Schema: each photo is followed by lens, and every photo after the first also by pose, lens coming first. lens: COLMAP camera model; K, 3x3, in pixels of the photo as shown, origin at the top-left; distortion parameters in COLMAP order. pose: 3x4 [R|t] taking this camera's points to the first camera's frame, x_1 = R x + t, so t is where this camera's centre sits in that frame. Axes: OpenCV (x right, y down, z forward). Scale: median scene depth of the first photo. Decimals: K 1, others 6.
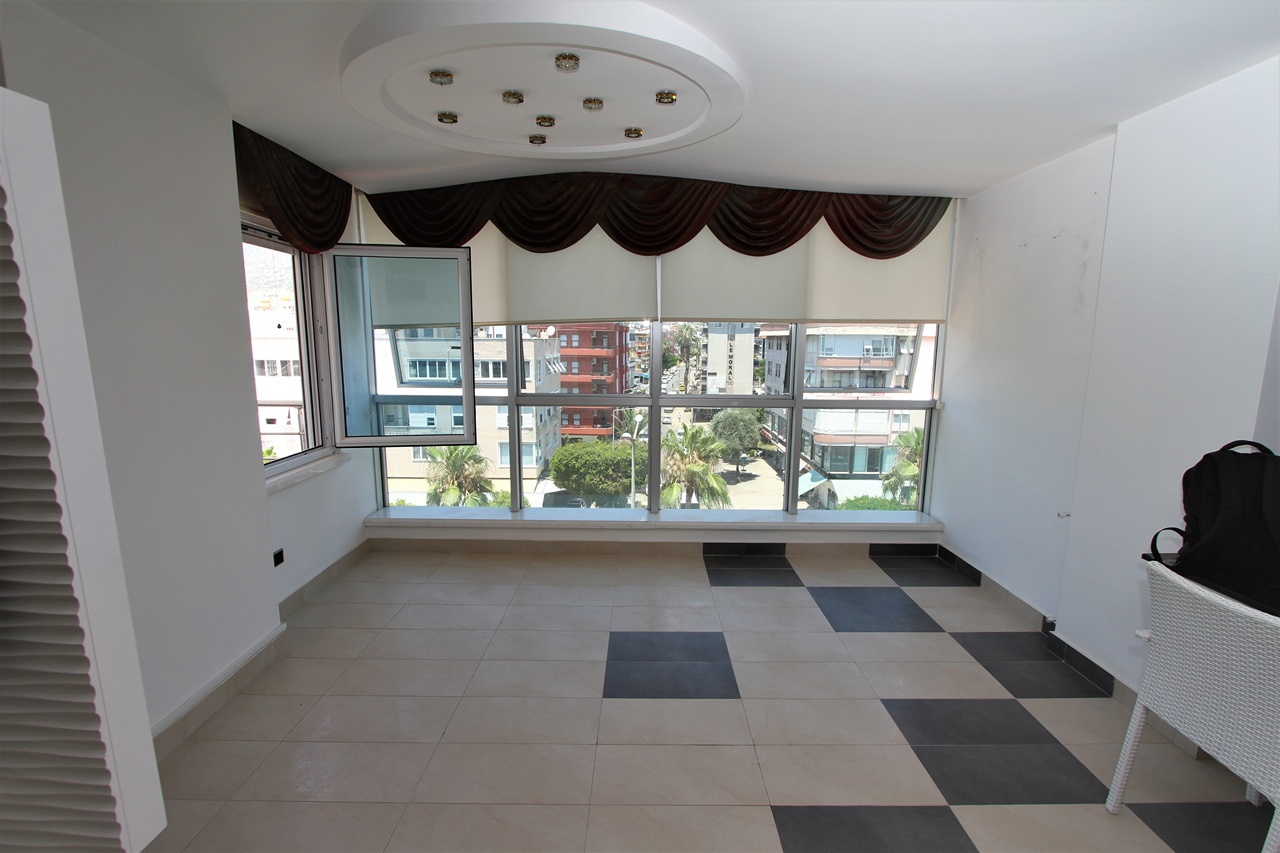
lens RADIAL K [[590.5, 0, 647.9], [0, 590.5, 434.9], [0, 0, 1]] dist [-0.015539, 0.002062]
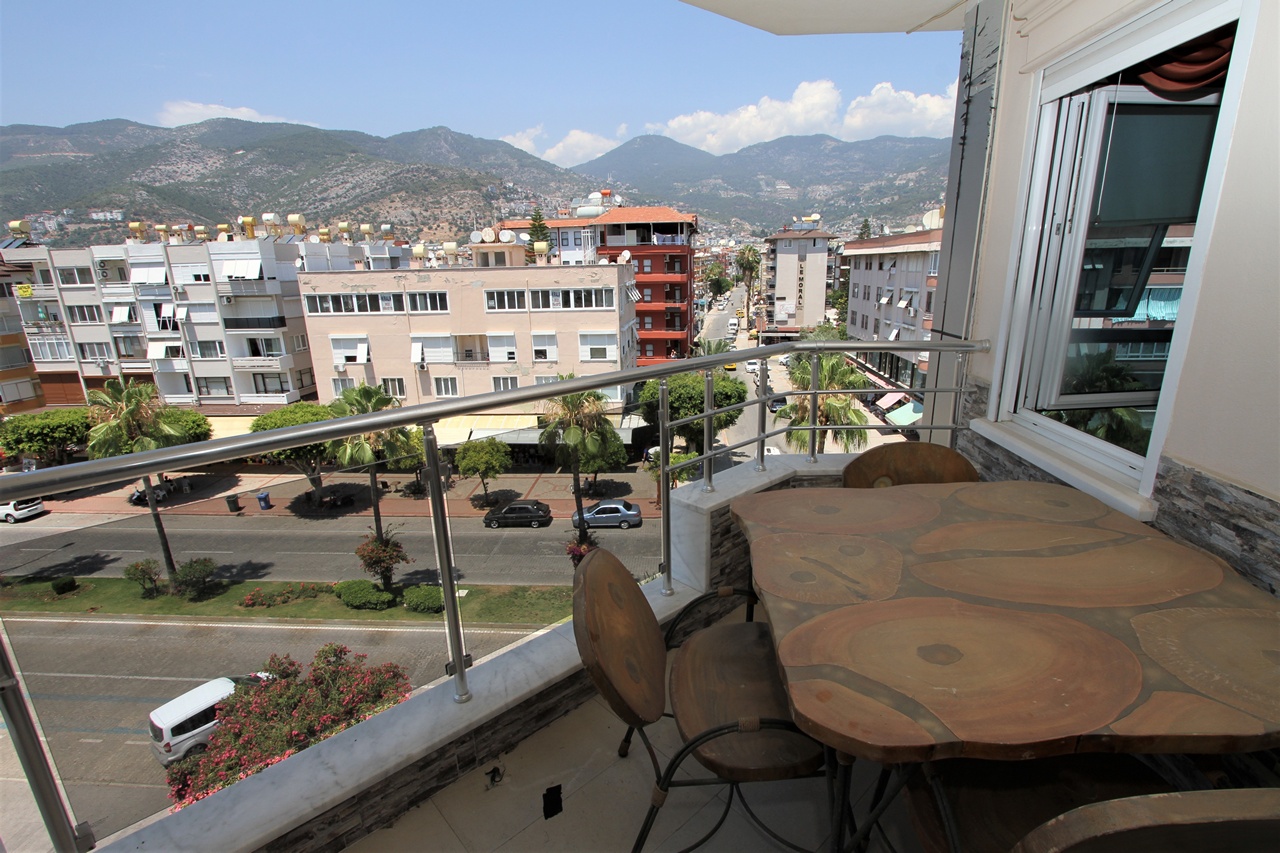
lens RADIAL K [[605.3, 0, 647.9], [0, 605.3, 435.9], [0, 0, 1]] dist [-0.015914, 0.001667]
pose [[0.997328, -0.009081, -0.072483, -0.137916], [0.017456, 0.993123, 0.115767, -0.005475], [0.070934, -0.116723, 0.990628, 0.043072]]
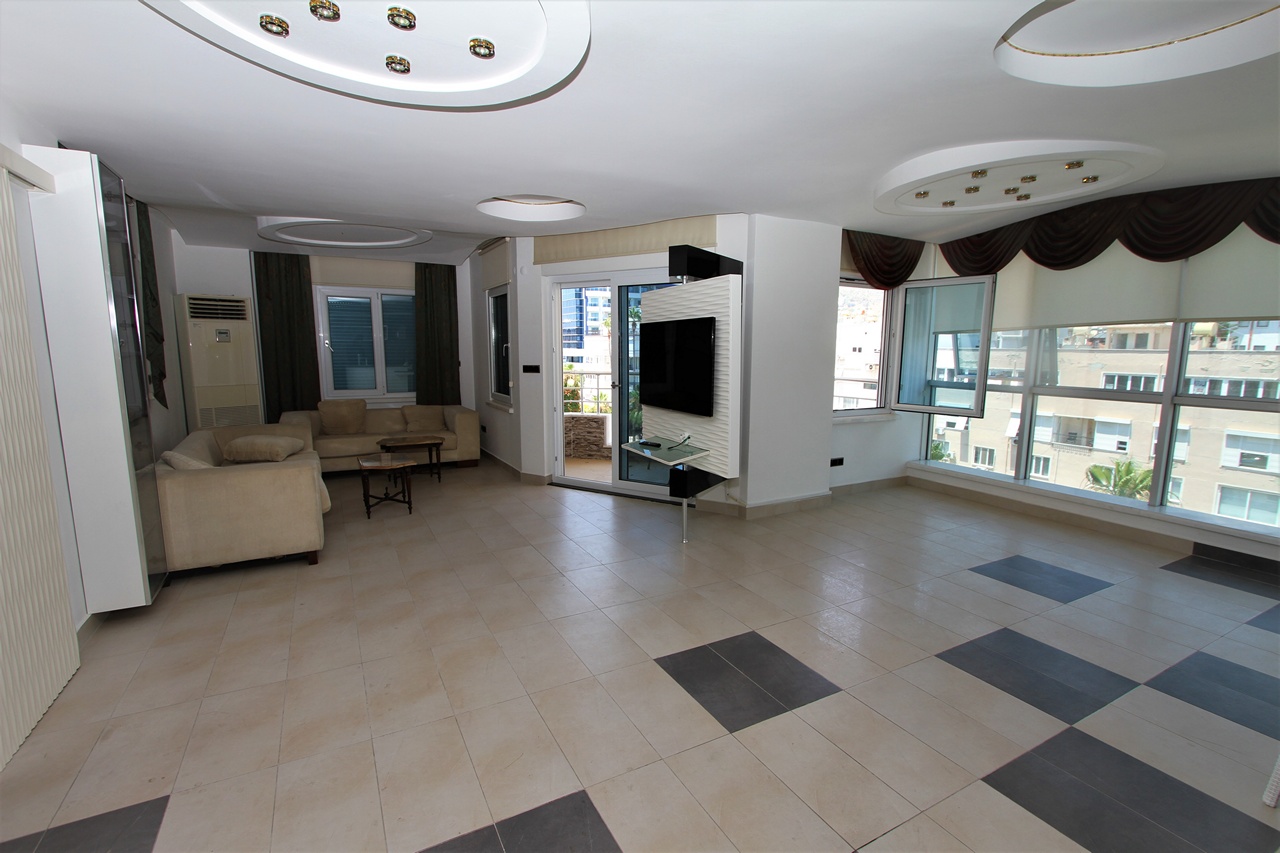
lens RADIAL K [[590.5, 0, 647.9], [0, 590.5, 434.9], [0, 0, 1]] dist [-0.015539, 0.002062]
pose [[0.478076, 0.125884, -0.869251, 0.080608], [-0.143662, 0.987555, 0.064005, 0.012167], [0.866490, 0.094279, 0.490211, -0.049948]]
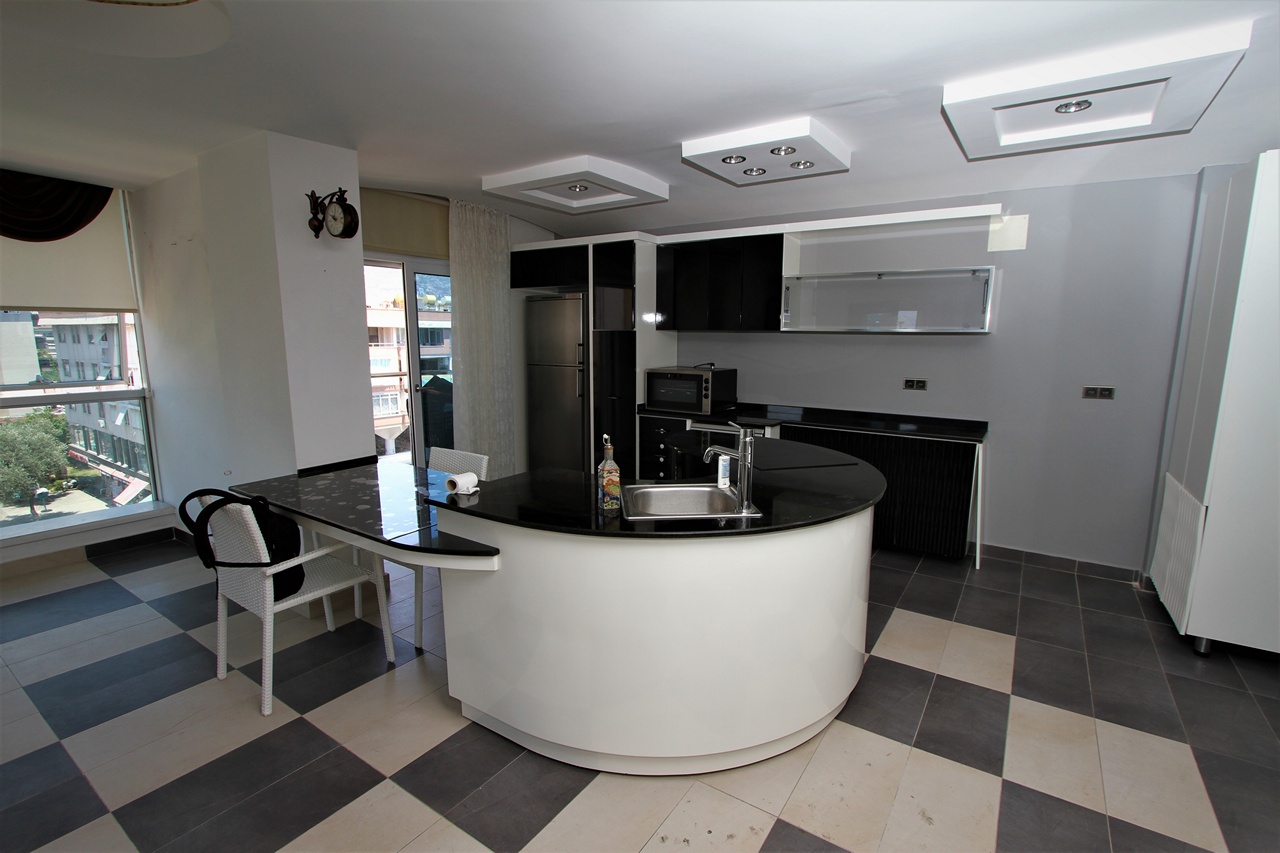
lens RADIAL K [[590.5, 0, 647.9], [0, 590.5, 434.9], [0, 0, 1]] dist [-0.015539, 0.002062]
pose [[0.562670, -0.143085, 0.814204, 0.024926], [0.128917, 0.988045, 0.084545, 0.007676], [-0.816568, 0.057394, 0.574389, -0.046936]]
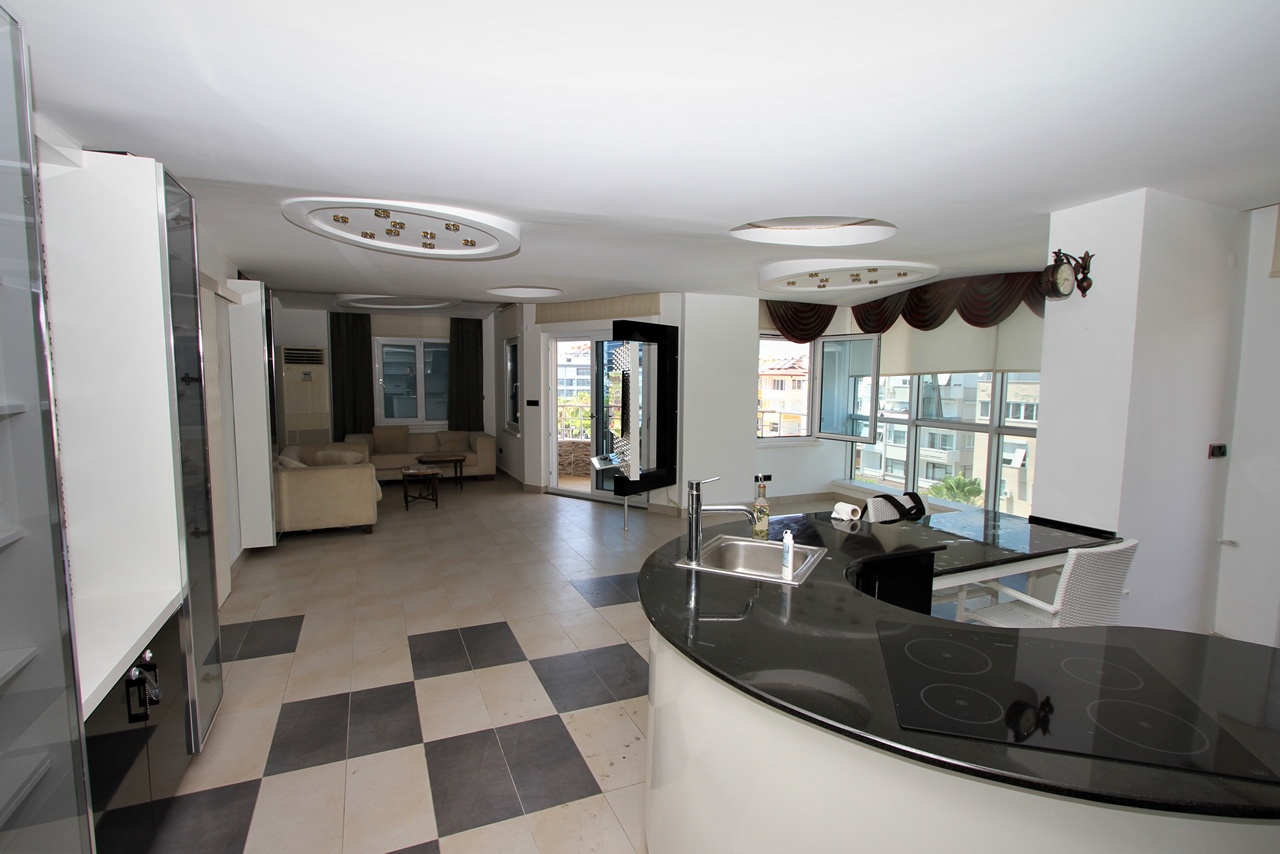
lens RADIAL K [[622.1, 0, 647.9], [0, 622.1, 436.5], [0, 0, 1]] dist [-0.018465, 0.000160]
pose [[0.403931, 0.084636, -0.910866, 0.169105], [-0.153396, 0.987879, 0.023767, 0.008252], [0.901837, 0.130123, 0.412018, -0.053801]]
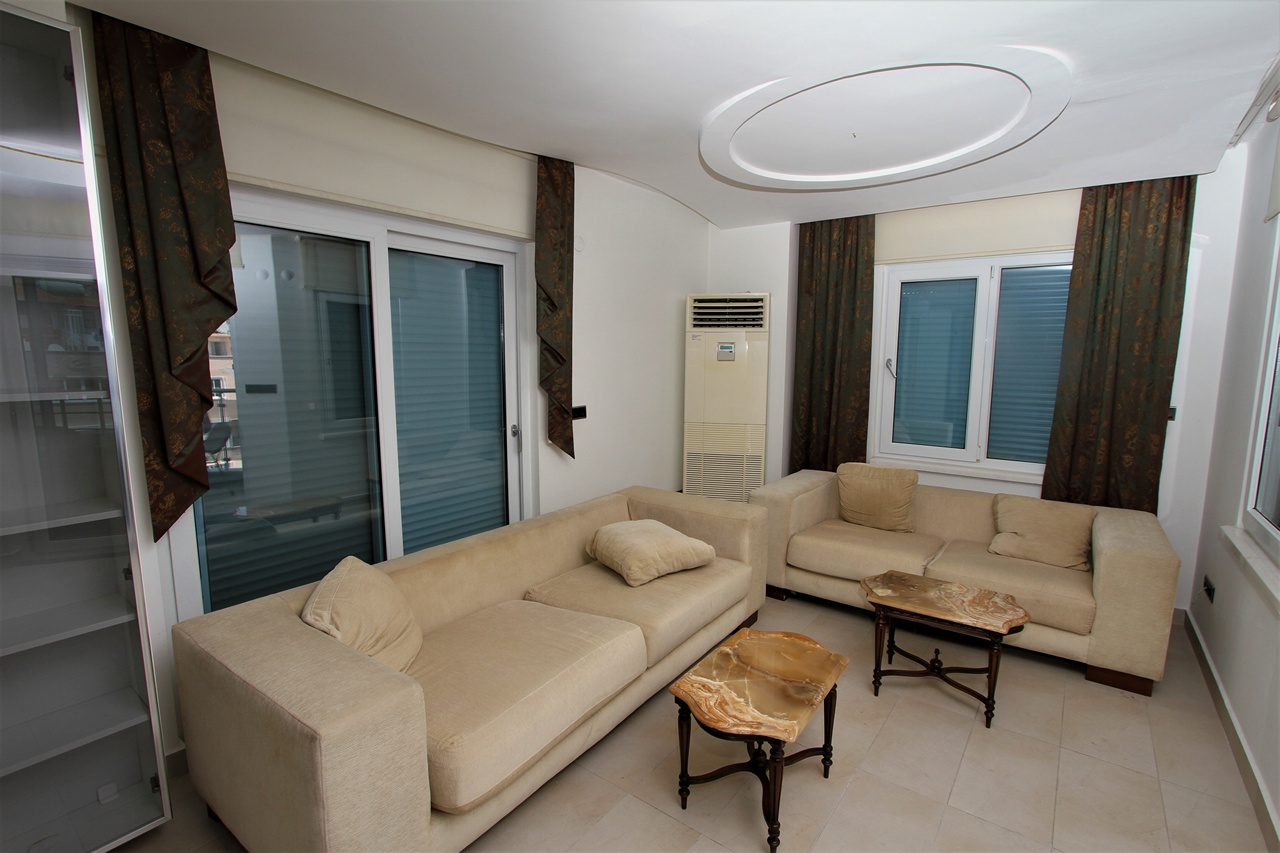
lens RADIAL K [[590.5, 0, 647.9], [0, 590.5, 434.9], [0, 0, 1]] dist [-0.015539, 0.002062]
pose [[-0.602781, 0.095921, -0.792120, -0.067509], [-0.138645, 0.965054, 0.222368, 0.001227], [0.785769, 0.243863, -0.568417, -0.004076]]
